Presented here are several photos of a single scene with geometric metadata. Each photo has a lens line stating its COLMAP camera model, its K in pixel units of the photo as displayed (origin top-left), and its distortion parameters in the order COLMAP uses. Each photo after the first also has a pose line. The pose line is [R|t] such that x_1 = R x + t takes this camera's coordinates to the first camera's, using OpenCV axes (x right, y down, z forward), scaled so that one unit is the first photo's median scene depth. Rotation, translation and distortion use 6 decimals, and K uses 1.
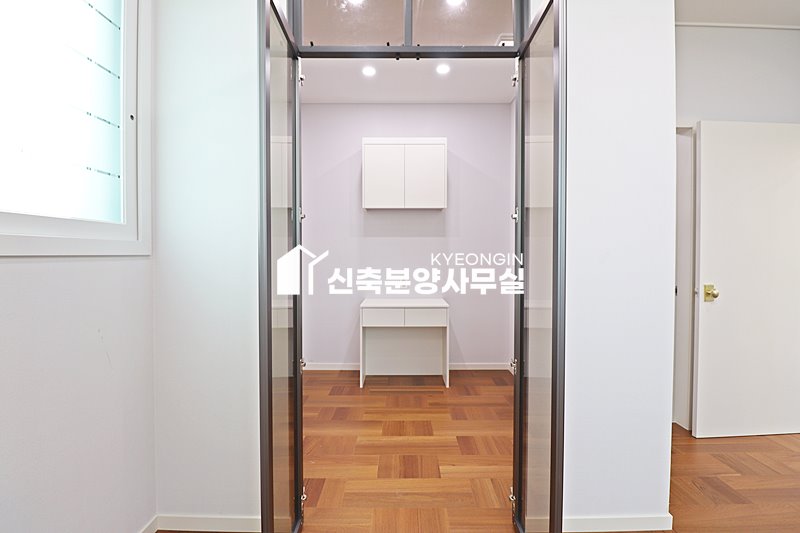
lens RADIAL K [[368.6, 0, 399.0], [0, 368.6, 260.6], [0, 0, 1]] dist [-0.000180, -0.013872]
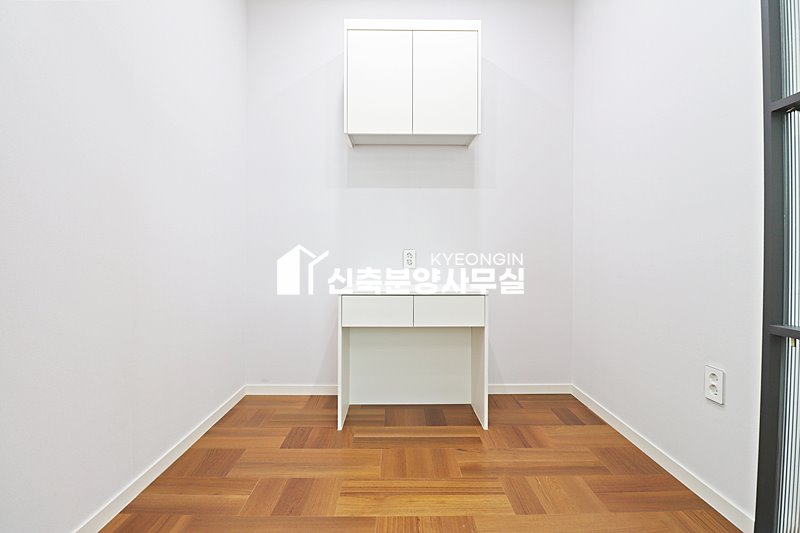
lens RADIAL K [[368.6, 0, 399.0], [0, 368.6, 260.6], [0, 0, 1]] dist [-0.000180, -0.013872]
pose [[0.999881, 0.002144, 0.015260, -0.017134], [-0.002033, 0.999972, -0.007246, 0.077165], [-0.015275, 0.007214, 0.999857, 0.409589]]
